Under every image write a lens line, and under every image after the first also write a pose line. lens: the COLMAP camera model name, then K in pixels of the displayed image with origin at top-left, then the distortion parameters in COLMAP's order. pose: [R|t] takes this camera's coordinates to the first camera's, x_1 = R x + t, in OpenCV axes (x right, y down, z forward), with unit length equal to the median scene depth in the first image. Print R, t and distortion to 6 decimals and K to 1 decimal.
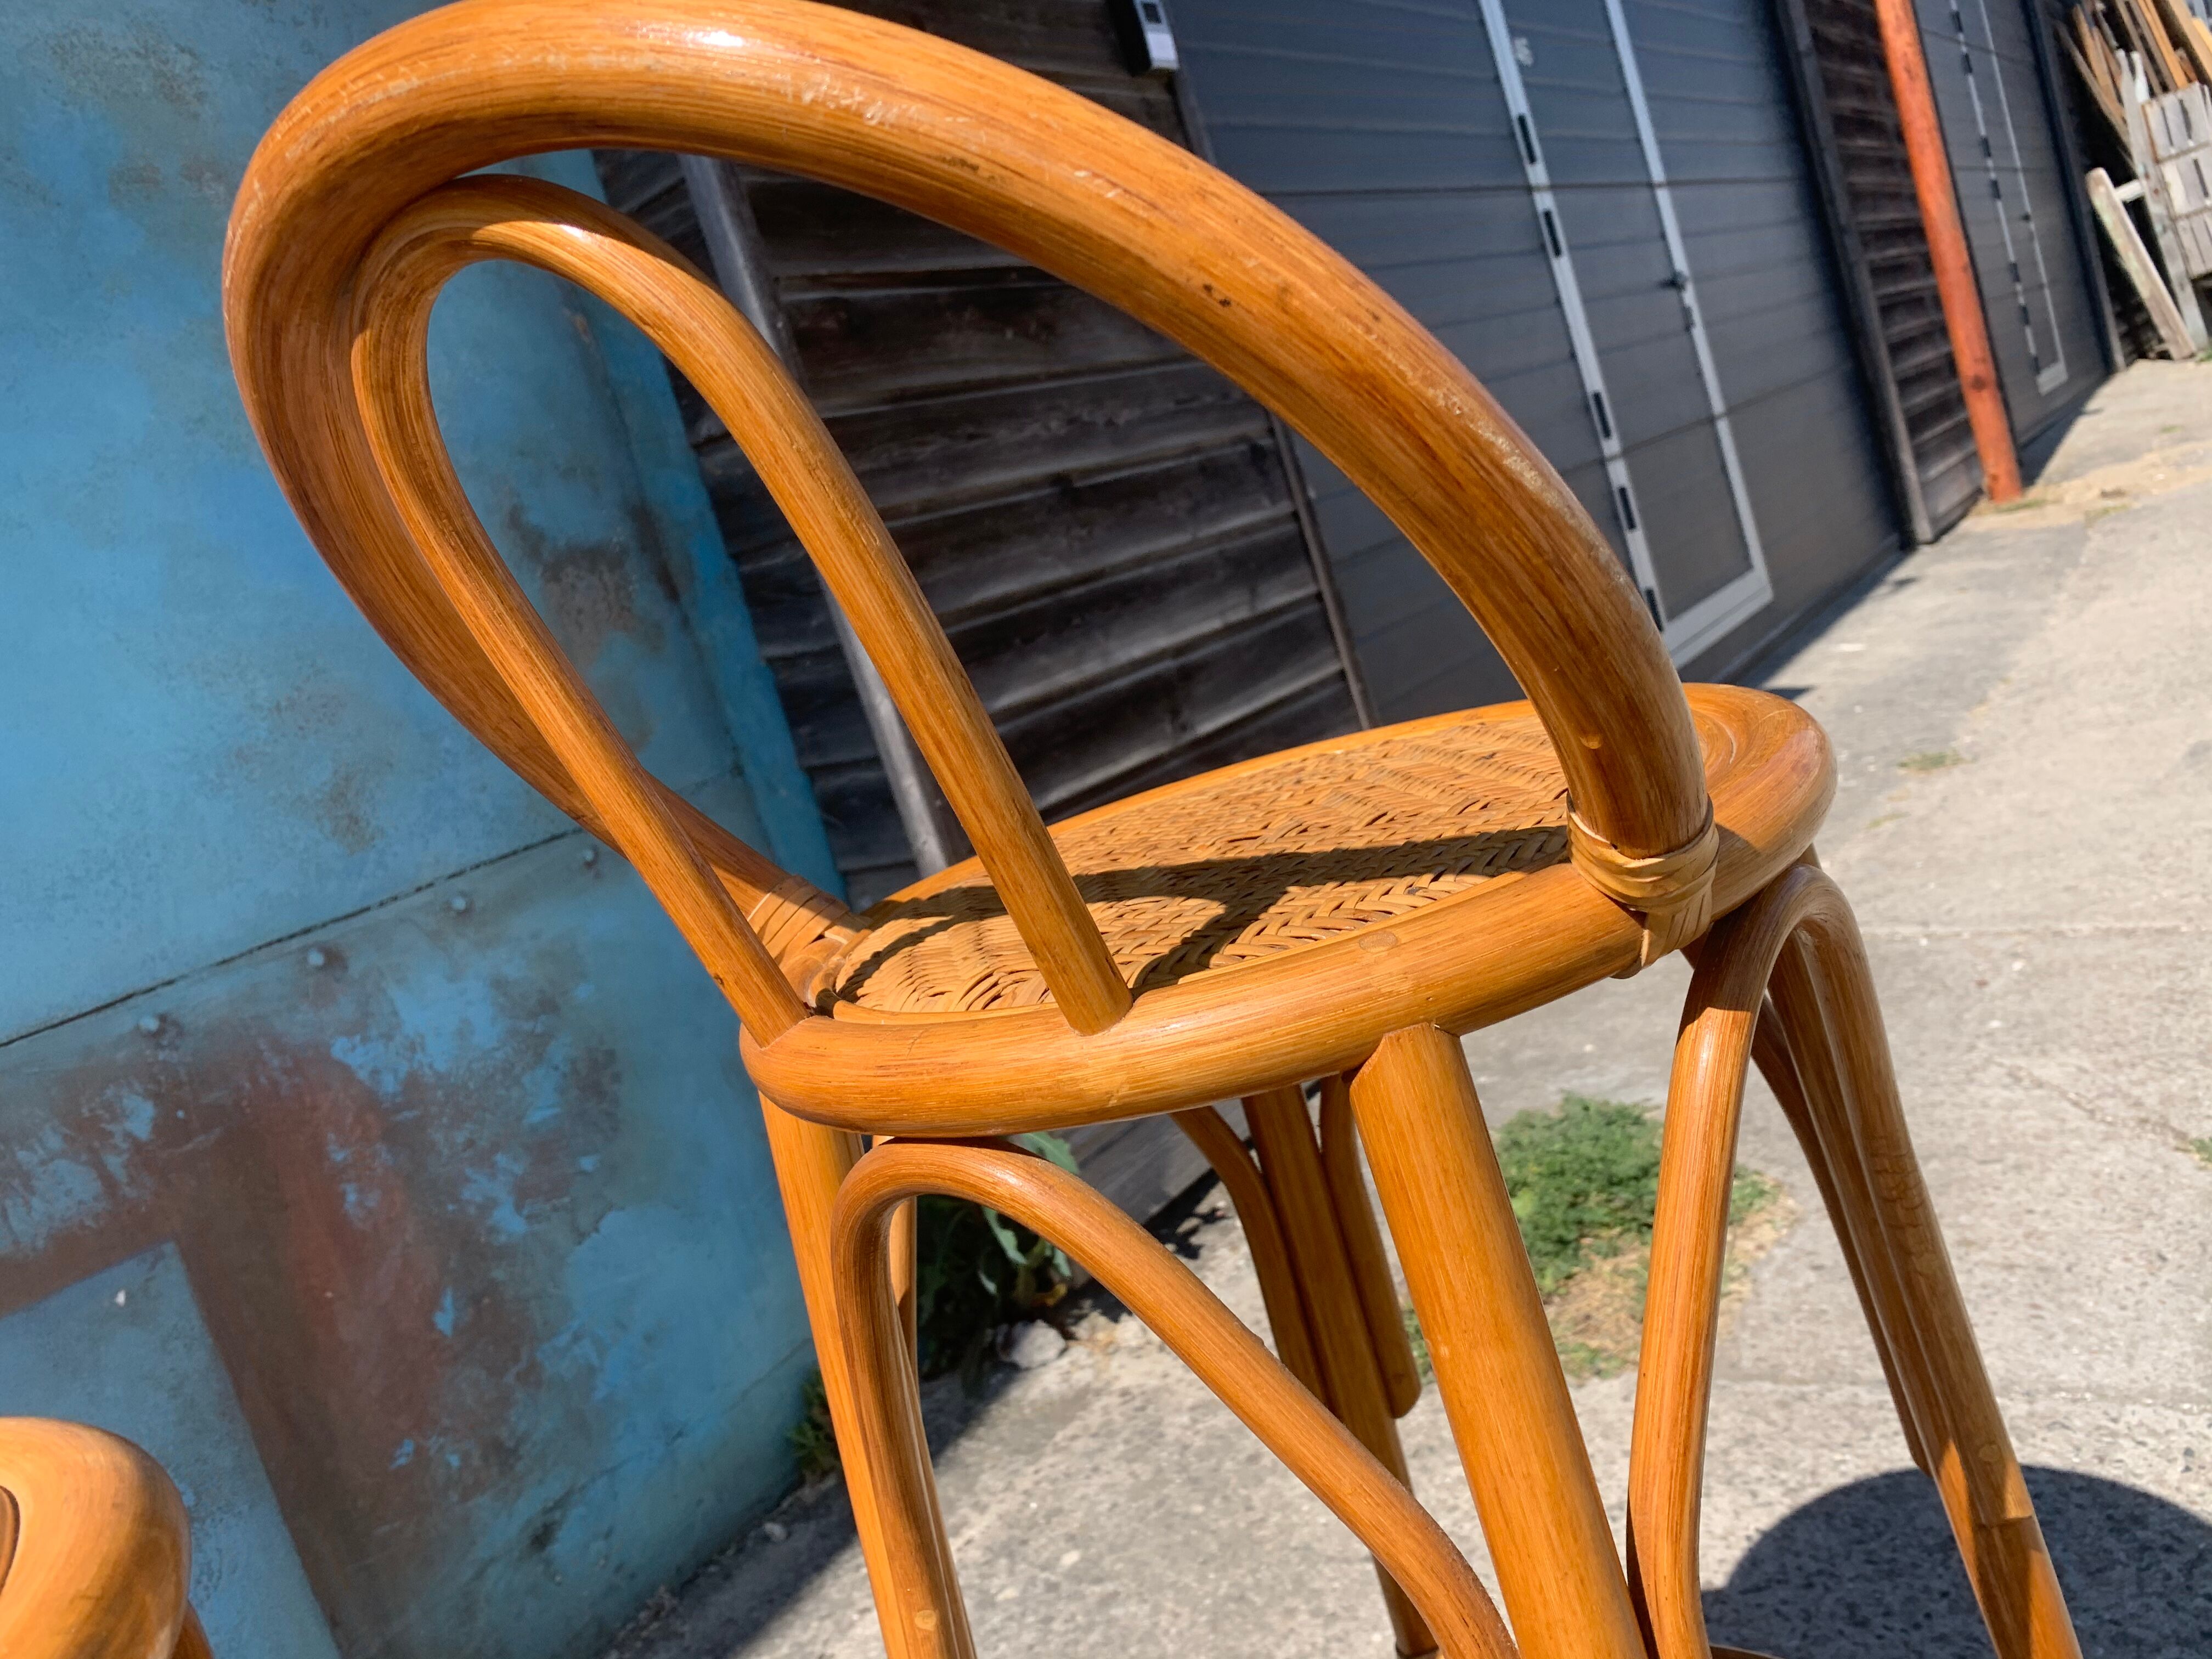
lens RADIAL K [[1720.8, 0, 1109.7], [0, 1720.8, 822.3], [0, 0, 1]] dist [0.009108, -0.014186]
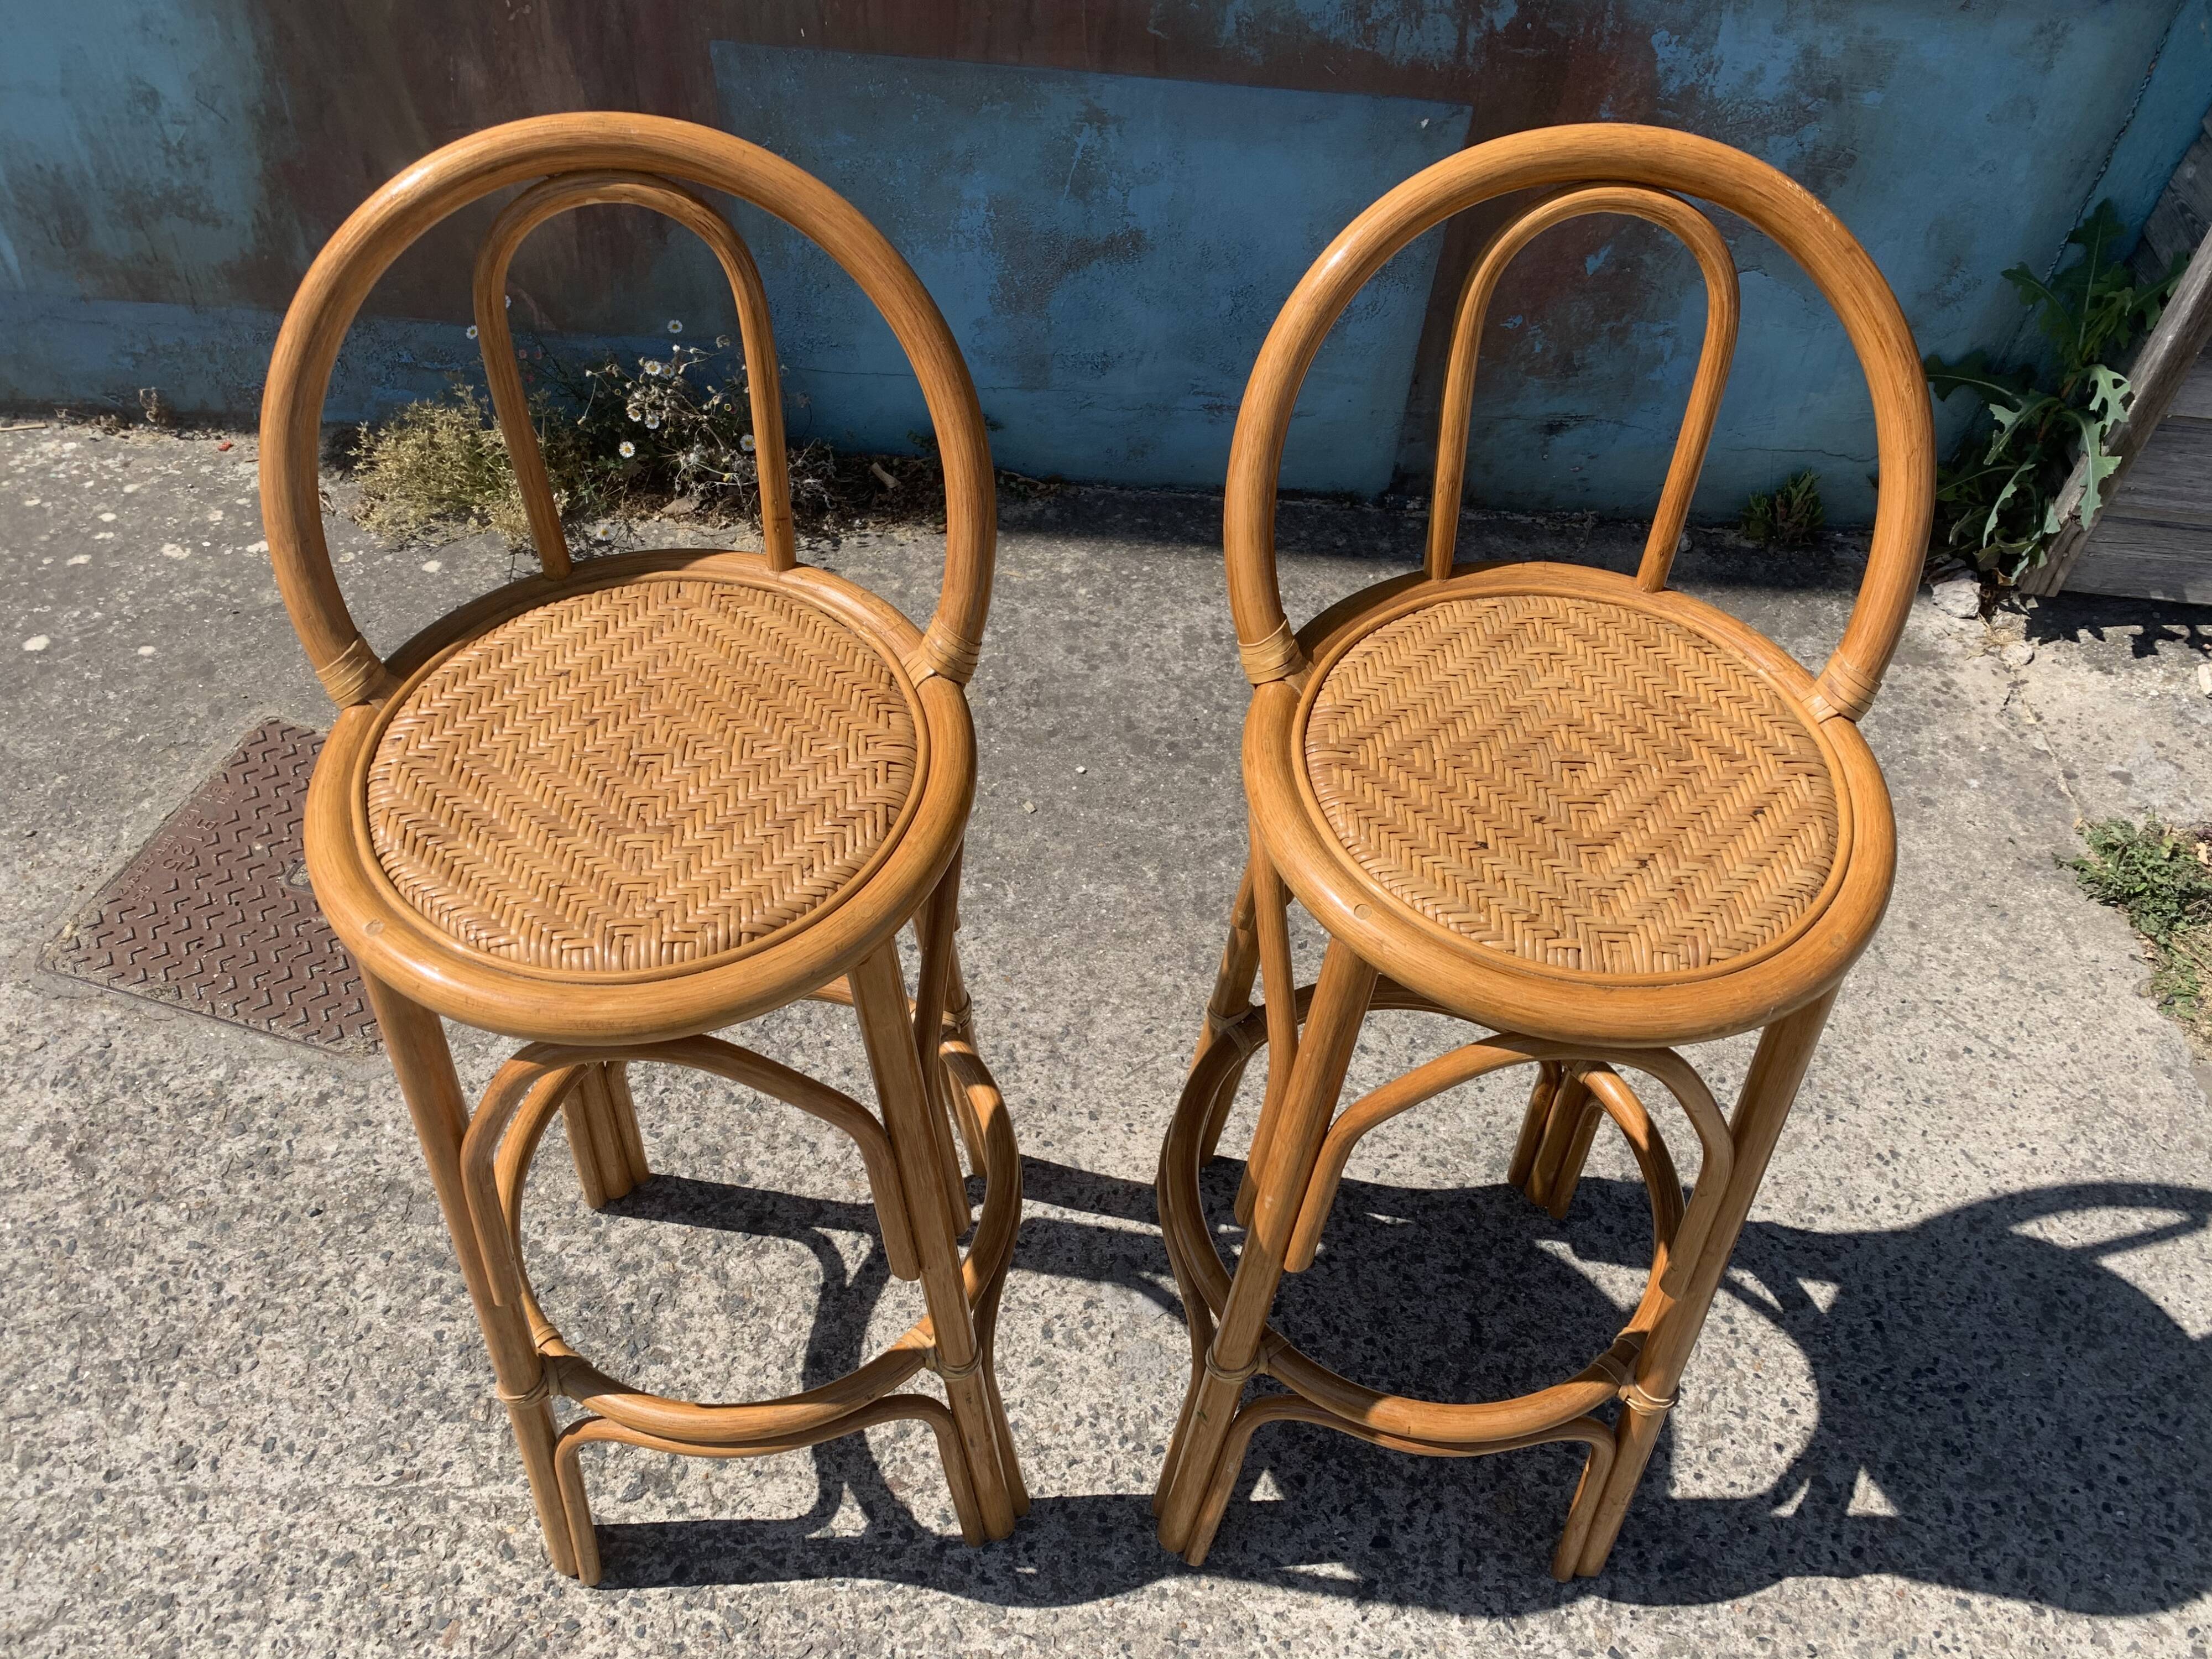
lens RADIAL K [[1720.8, 0, 1114.1], [0, 1720.8, 844.8], [0, 0, 1]] dist [0.006269, -0.004021]
pose [[0.496754, 0.810437, -0.310528, 0.207092], [-0.338151, 0.510256, 0.790755, -0.406003], [0.799305, -0.287805, 0.527522, -0.131459]]
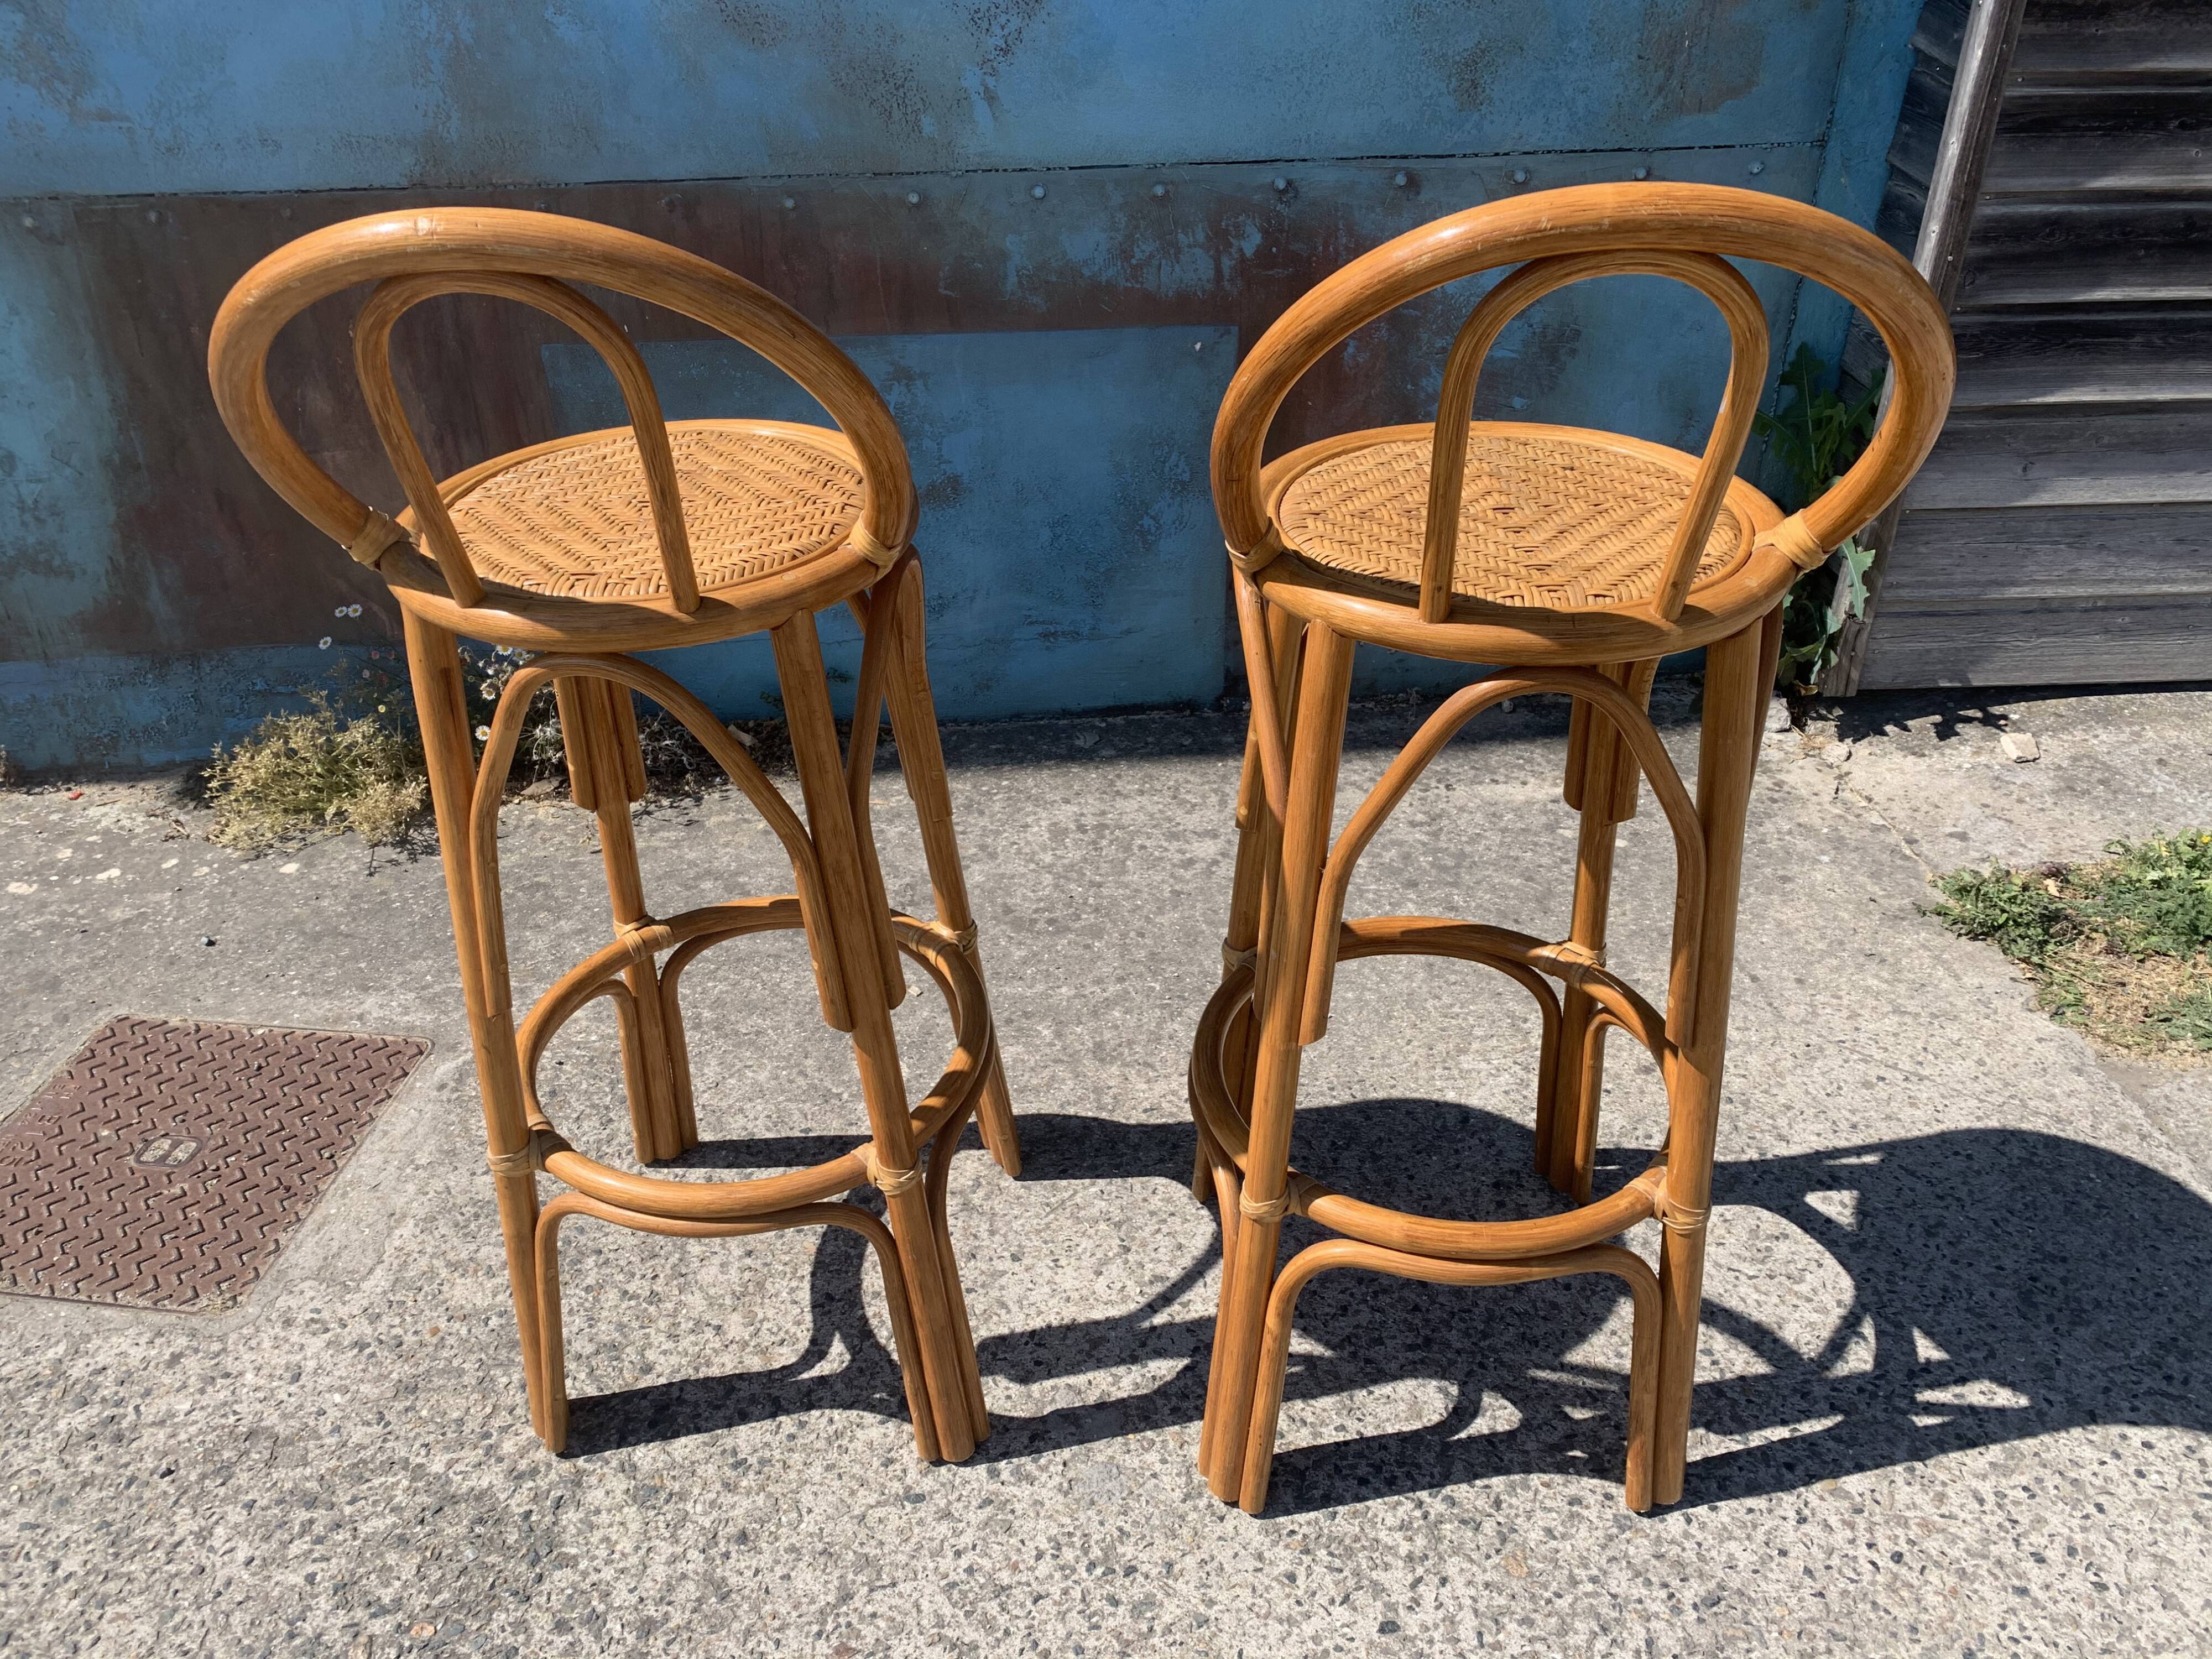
lens RADIAL K [[1720.8, 0, 1103.0], [0, 1720.8, 811.4], [0, 0, 1]] dist [0.006269, -0.004021]
pose [[0.620674, 0.624276, -0.474388, 0.350914], [-0.293537, 0.746043, 0.597709, -0.287728], [0.727049, -0.231732, 0.646298, -0.181204]]
